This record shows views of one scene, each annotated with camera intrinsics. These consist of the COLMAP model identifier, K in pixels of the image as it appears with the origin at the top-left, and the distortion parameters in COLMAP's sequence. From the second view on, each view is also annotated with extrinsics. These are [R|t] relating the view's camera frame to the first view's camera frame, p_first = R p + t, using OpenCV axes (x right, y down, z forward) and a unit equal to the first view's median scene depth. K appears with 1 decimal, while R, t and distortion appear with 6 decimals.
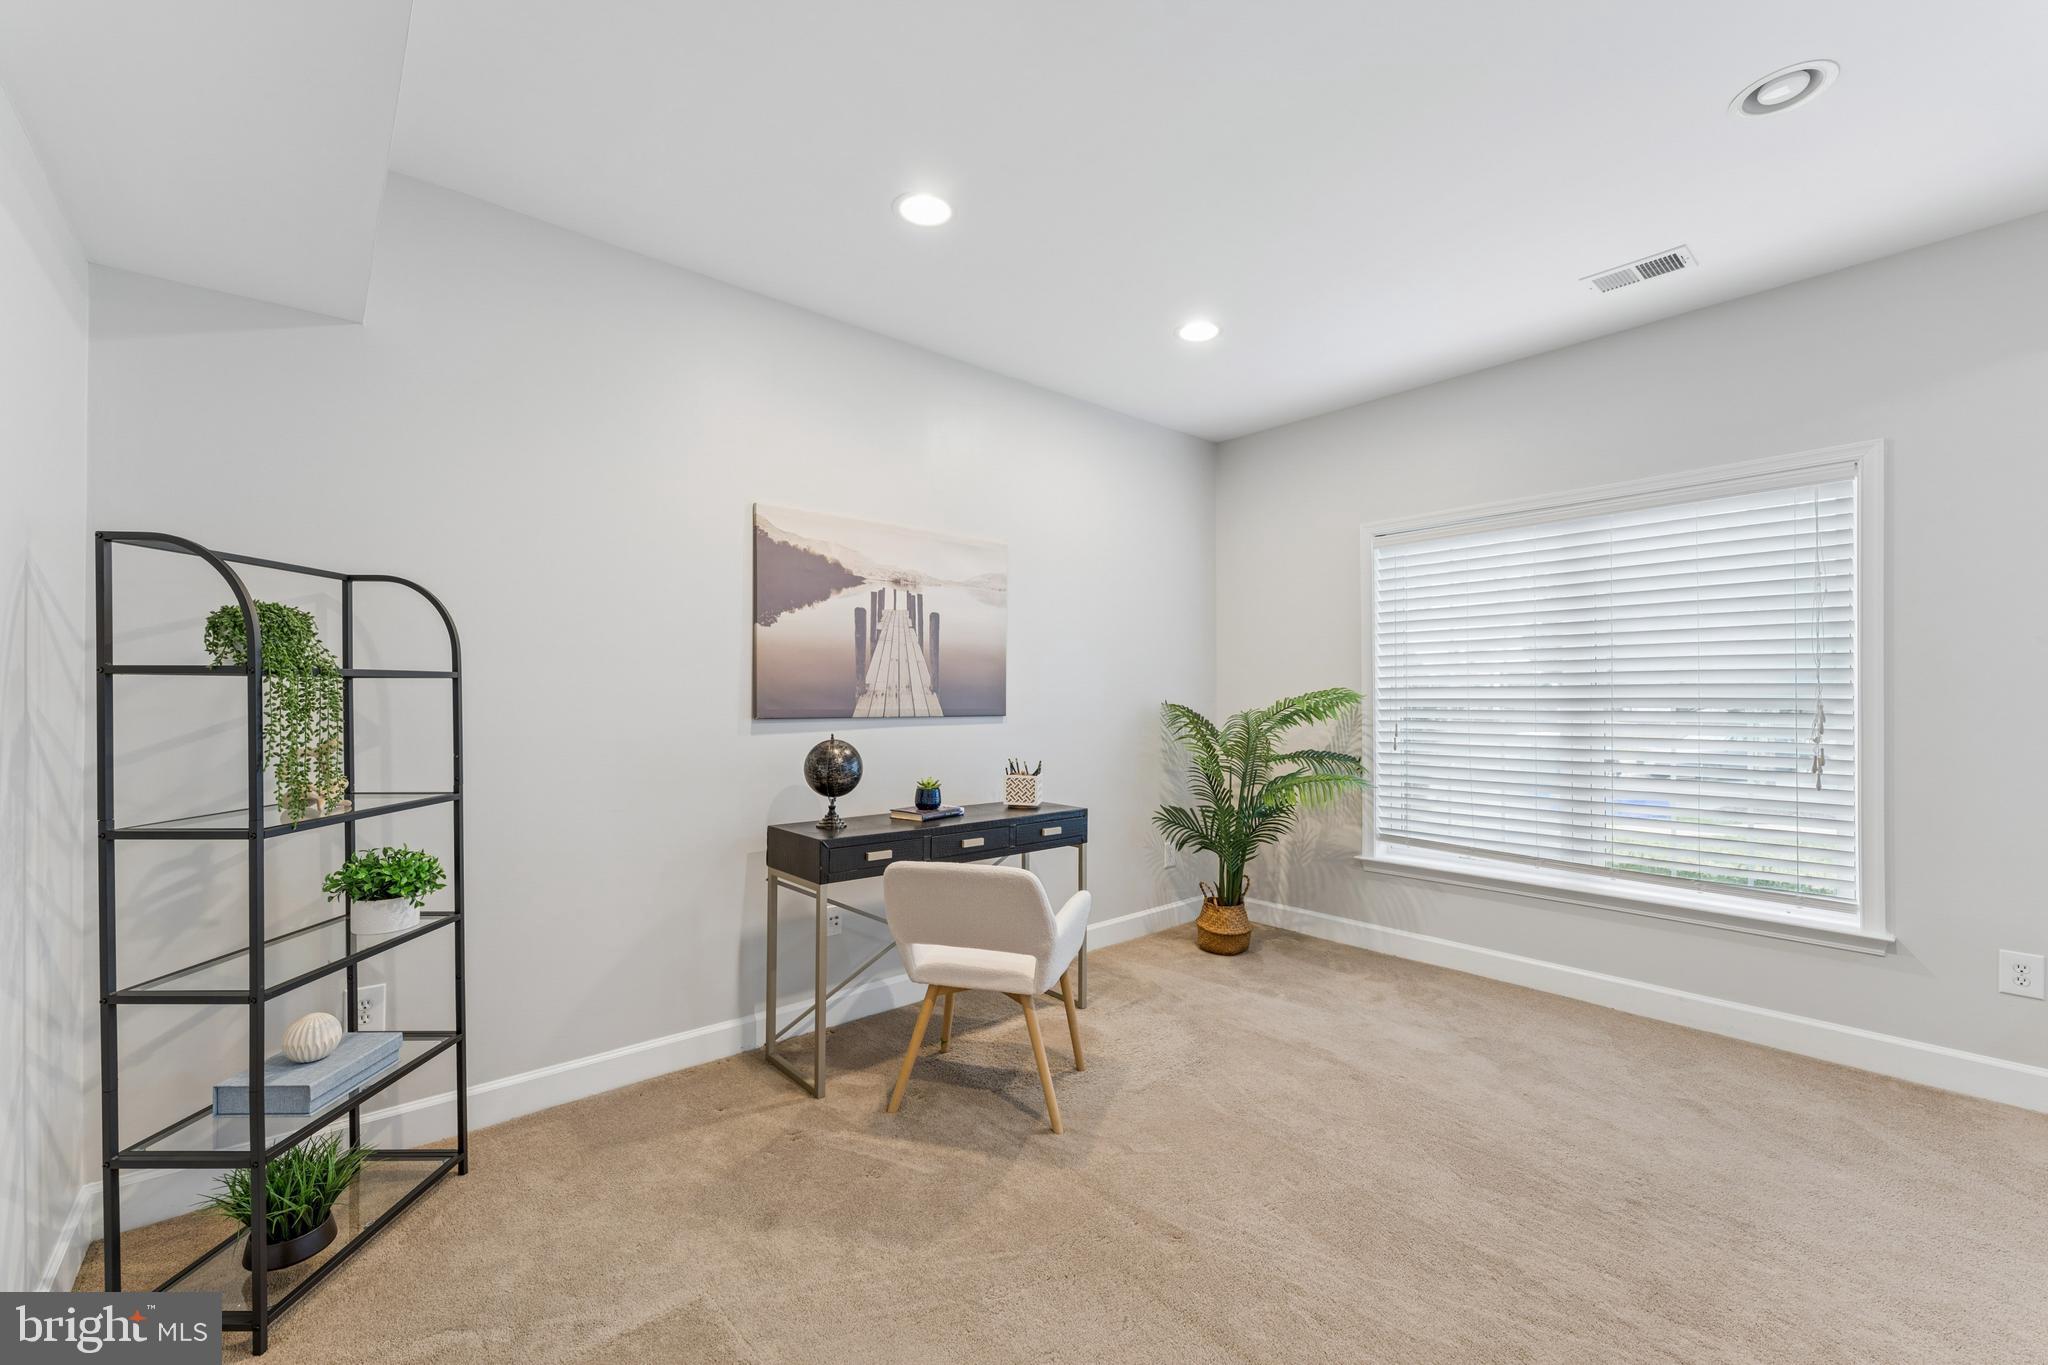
lens RADIAL K [[817.1, 0, 1019.5], [0, 817.1, 688.3], [0, 0, 1]] dist [-0.007525, -0.000326]
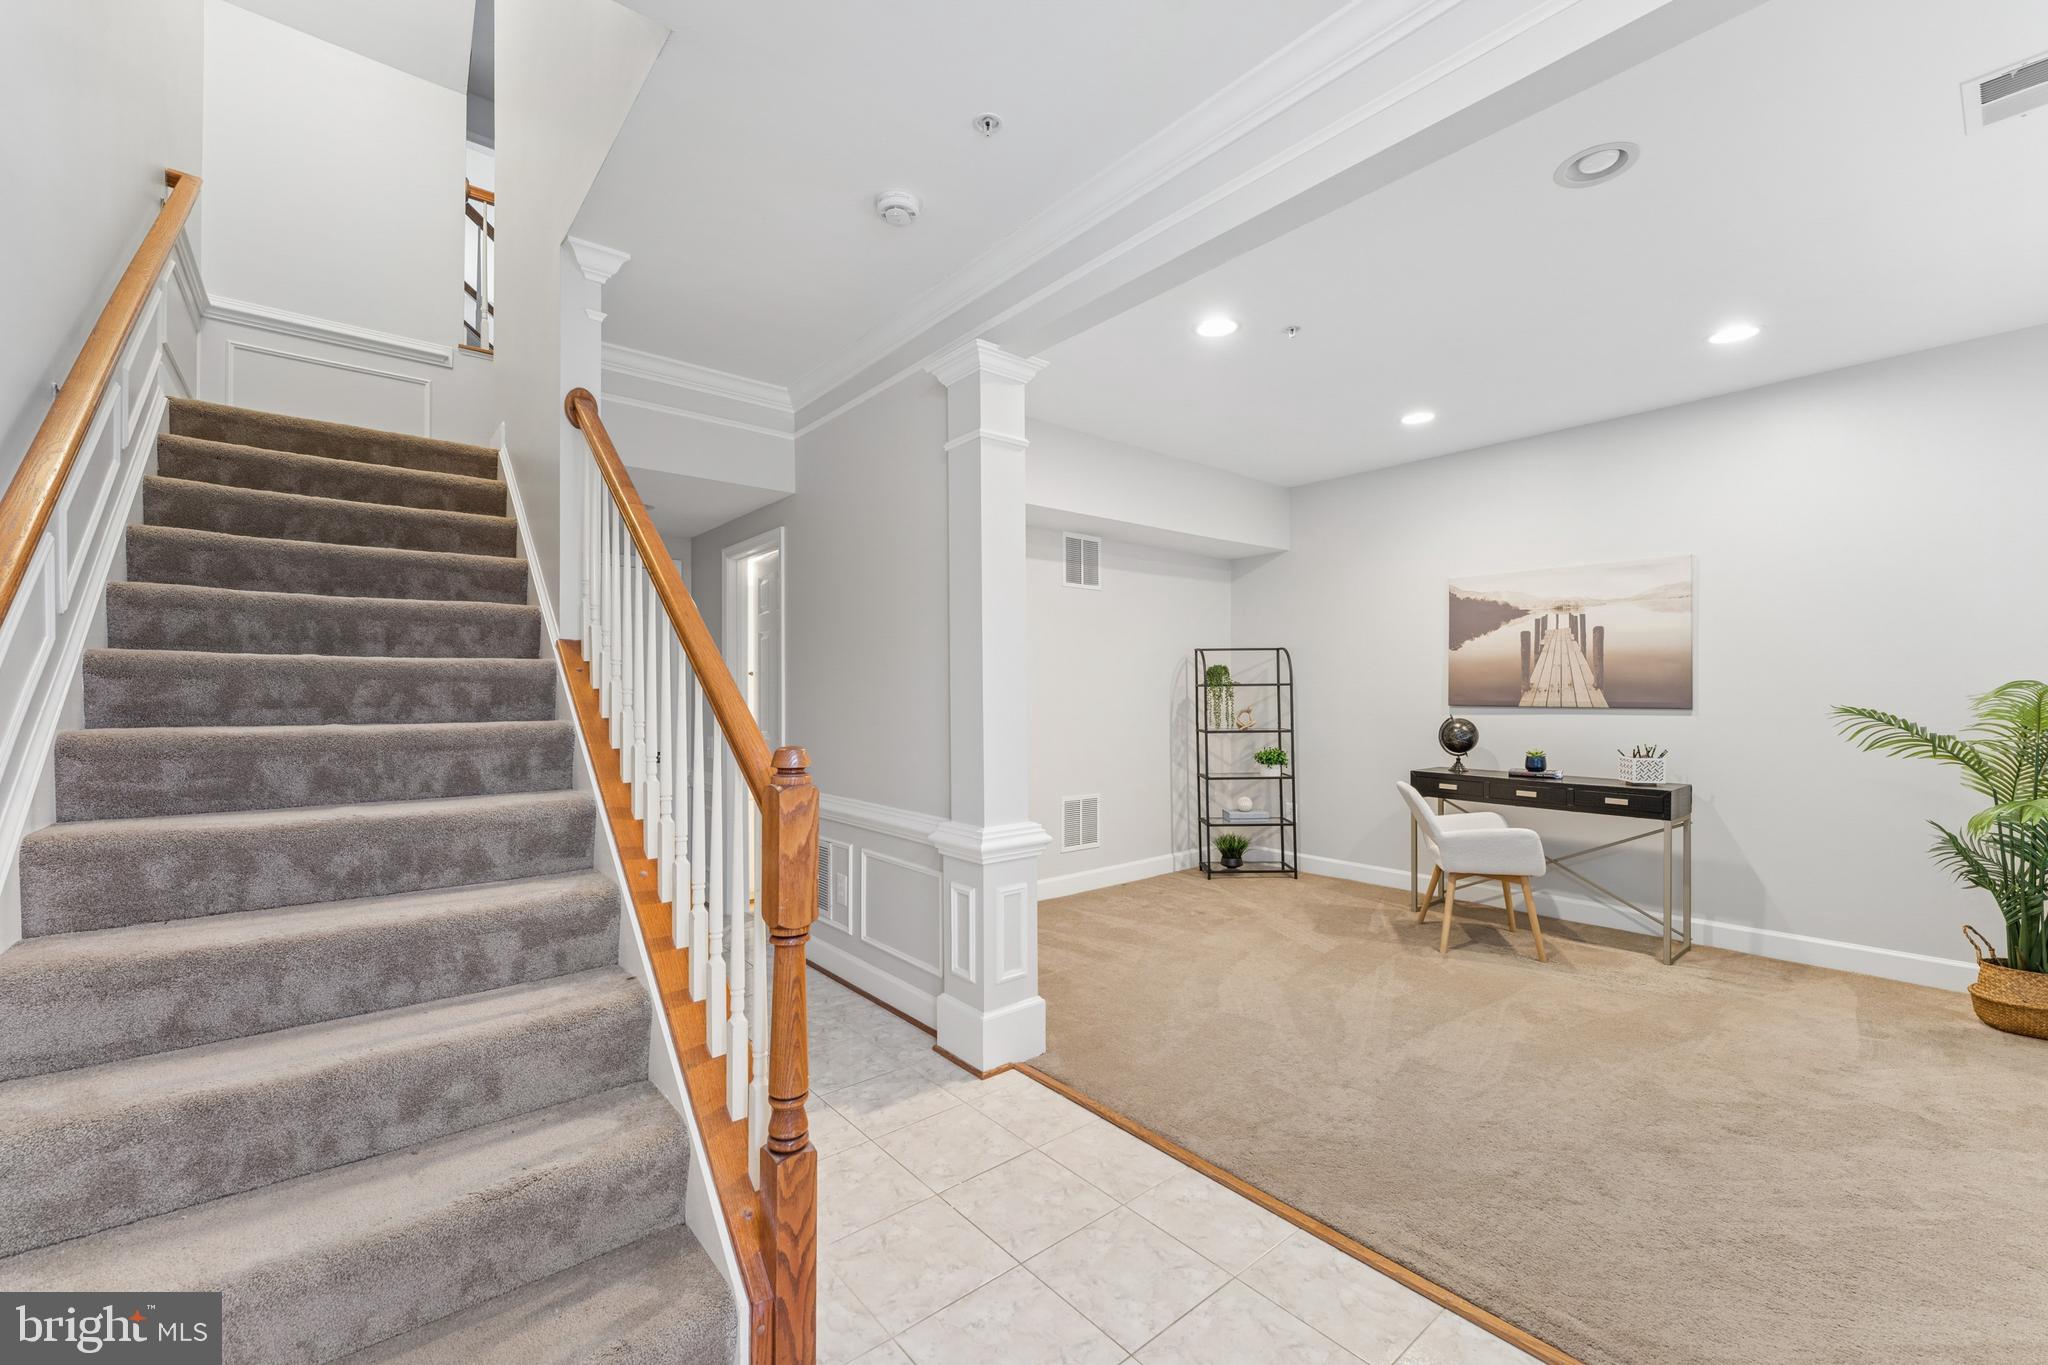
lens RADIAL K [[817.1, 0, 1019.7], [0, 817.1, 689.3], [0, 0, 1]] dist [-0.007525, -0.000326]
pose [[-0.019670, -0.008077, -0.999774, 1.258472], [0.007007, 0.999942, -0.008216, 0.010466], [0.999782, -0.007167, -0.019612, 0.124711]]
